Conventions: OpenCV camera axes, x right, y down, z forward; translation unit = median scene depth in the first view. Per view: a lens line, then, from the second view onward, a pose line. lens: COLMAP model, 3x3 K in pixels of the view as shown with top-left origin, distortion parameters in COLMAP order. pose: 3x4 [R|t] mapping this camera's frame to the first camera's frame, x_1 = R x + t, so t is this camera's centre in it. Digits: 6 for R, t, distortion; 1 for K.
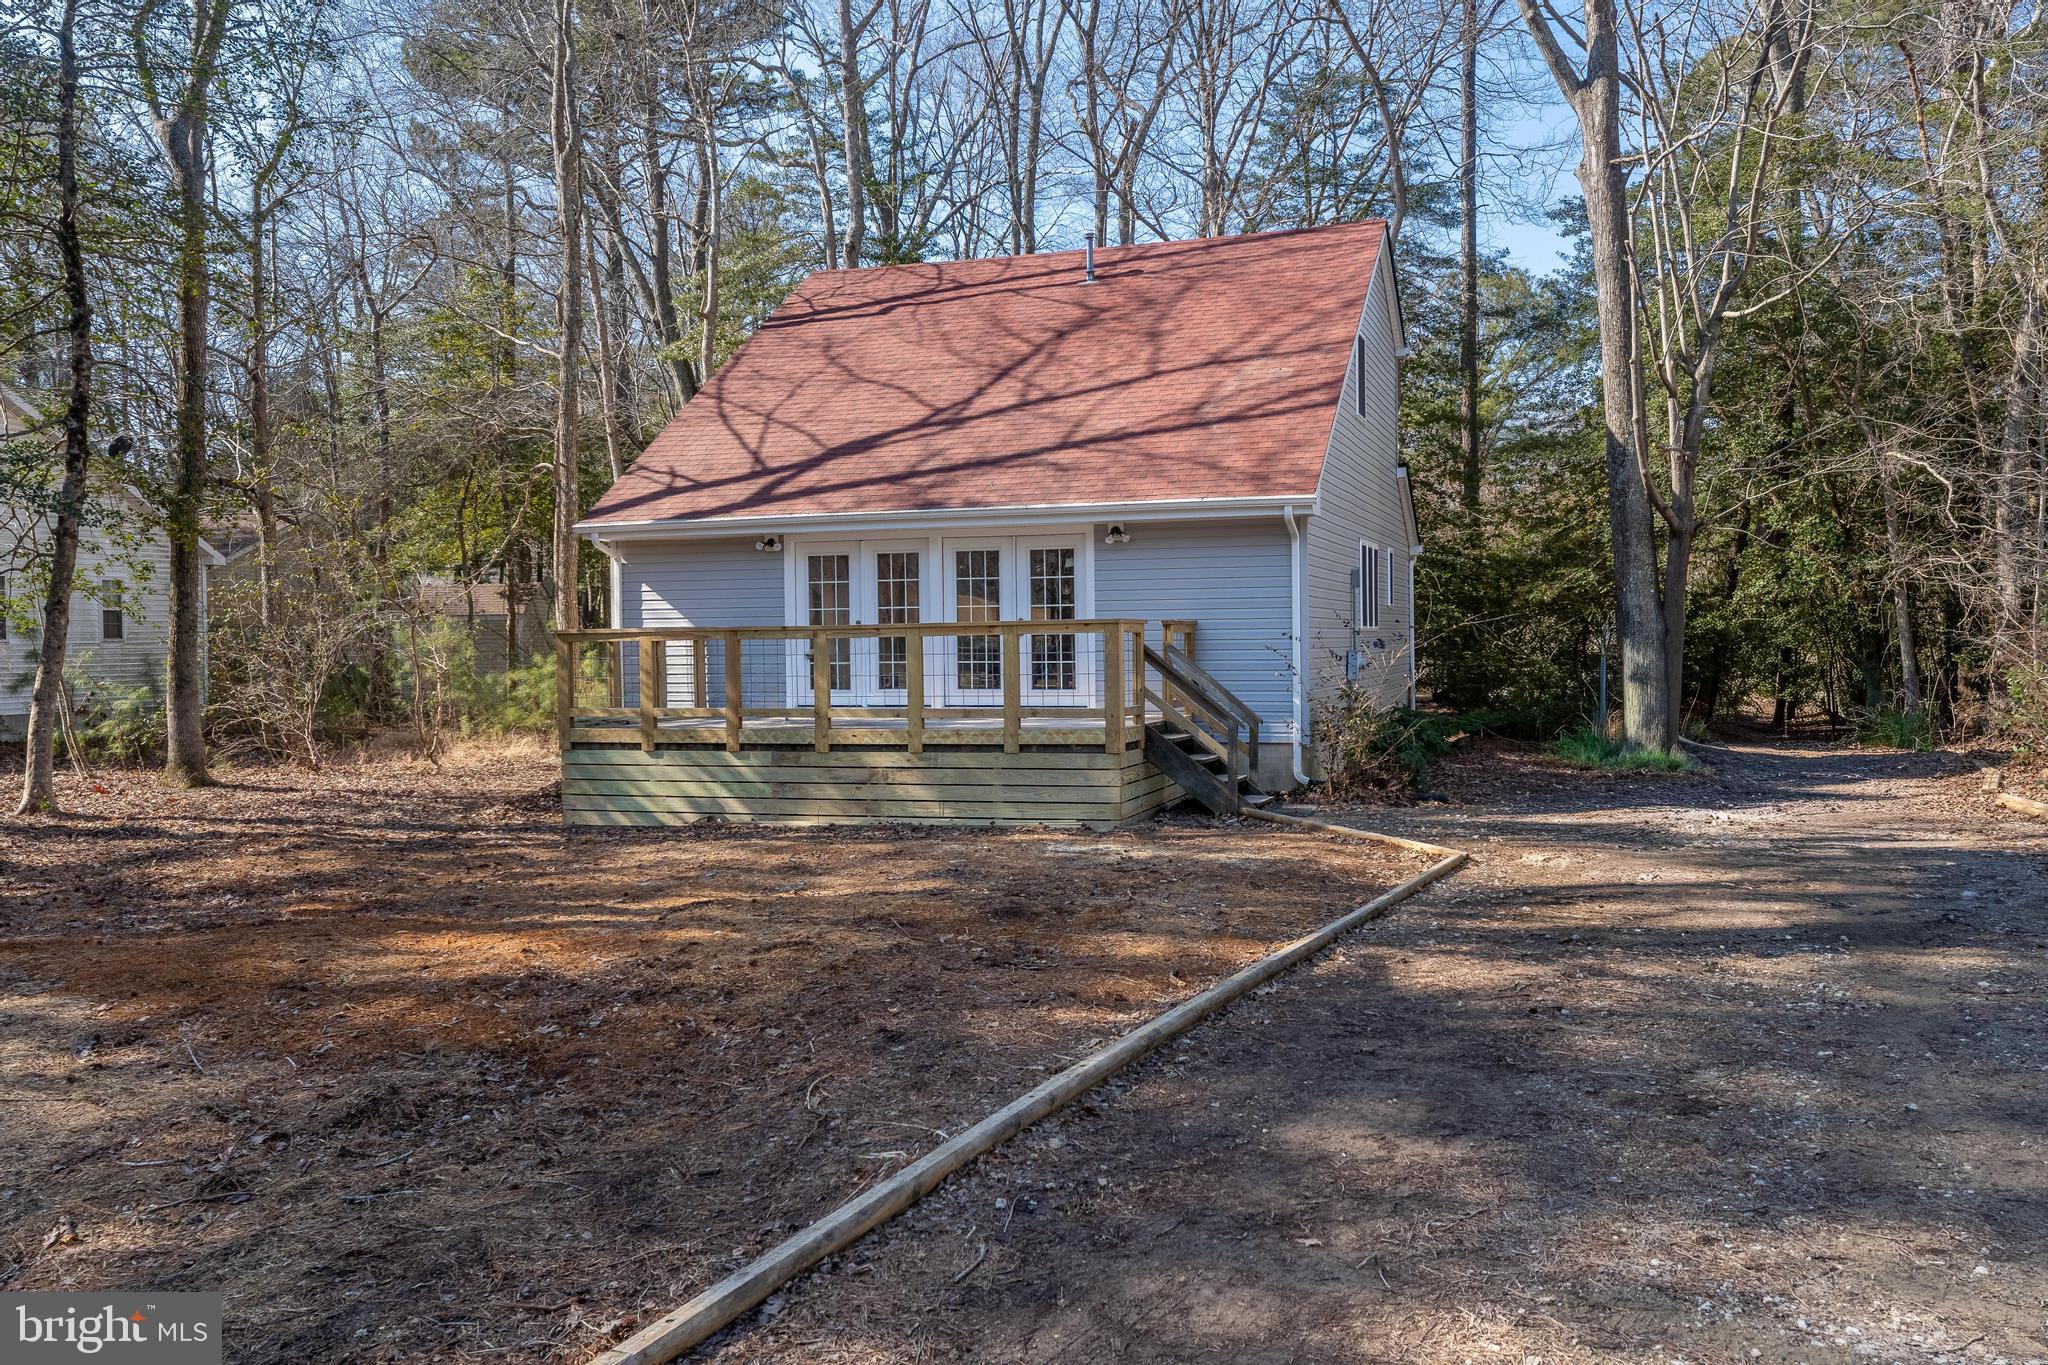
lens RADIAL K [[1615.8, 0, 1022.2], [0, 1615.8, 586.7], [0, 0, 1]] dist [0.005000, 0.001823]
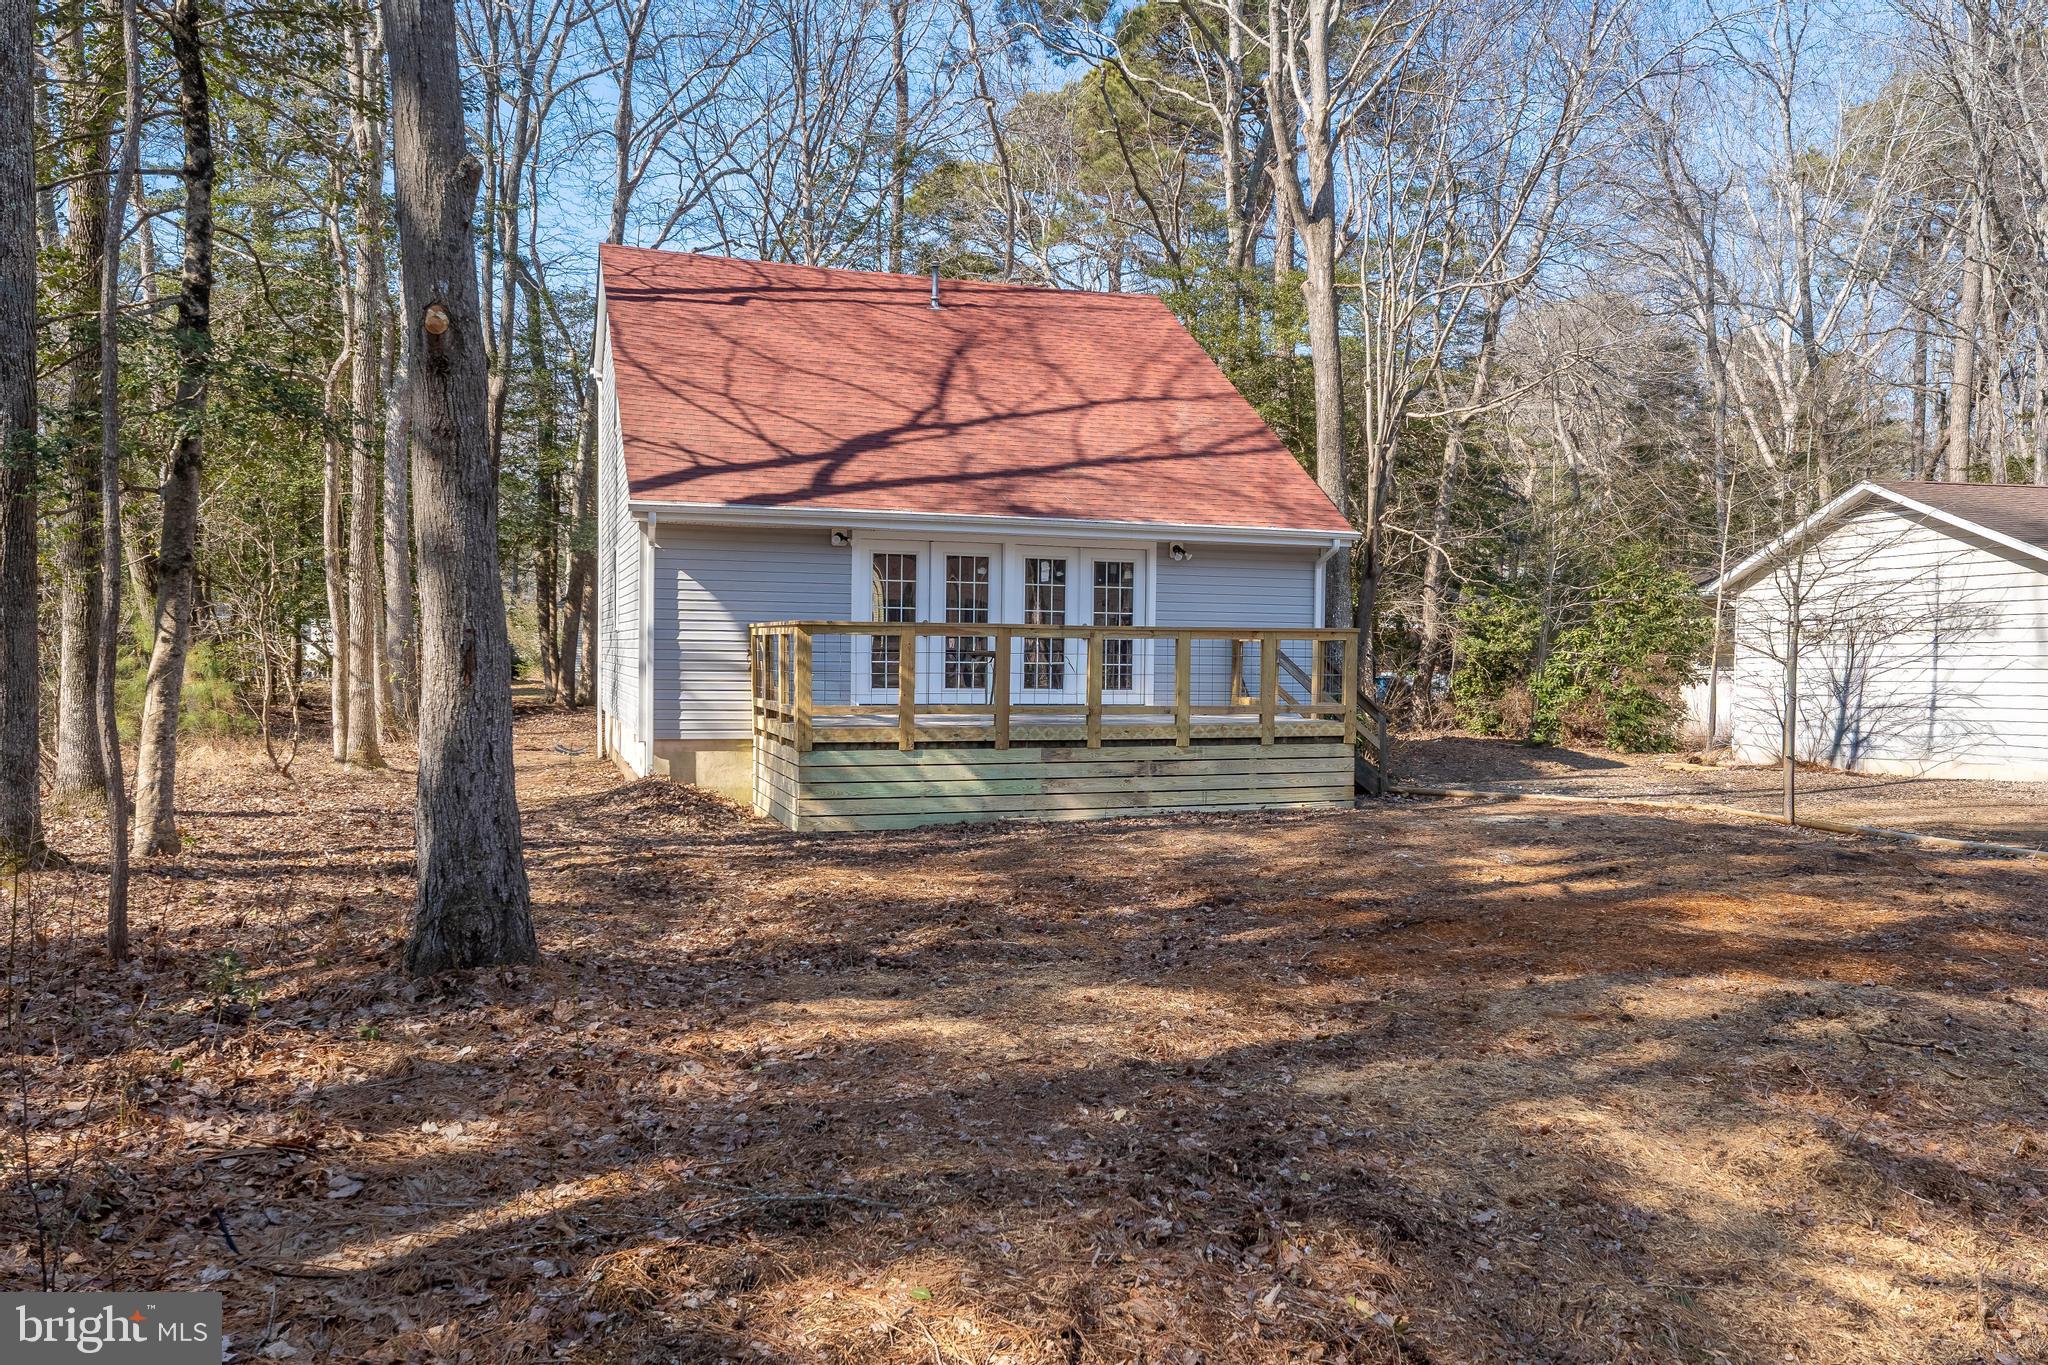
lens RADIAL K [[1443.5, 0, 1022.3], [0, 1443.5, 772.2], [0, 0, 1]] dist [0.031595, -0.000958]
pose [[0.803368, -0.028483, 0.594801, -0.589369], [-0.042178, 0.993625, 0.104550, 0.018366], [-0.593987, -0.109080, 0.797045, 0.230246]]
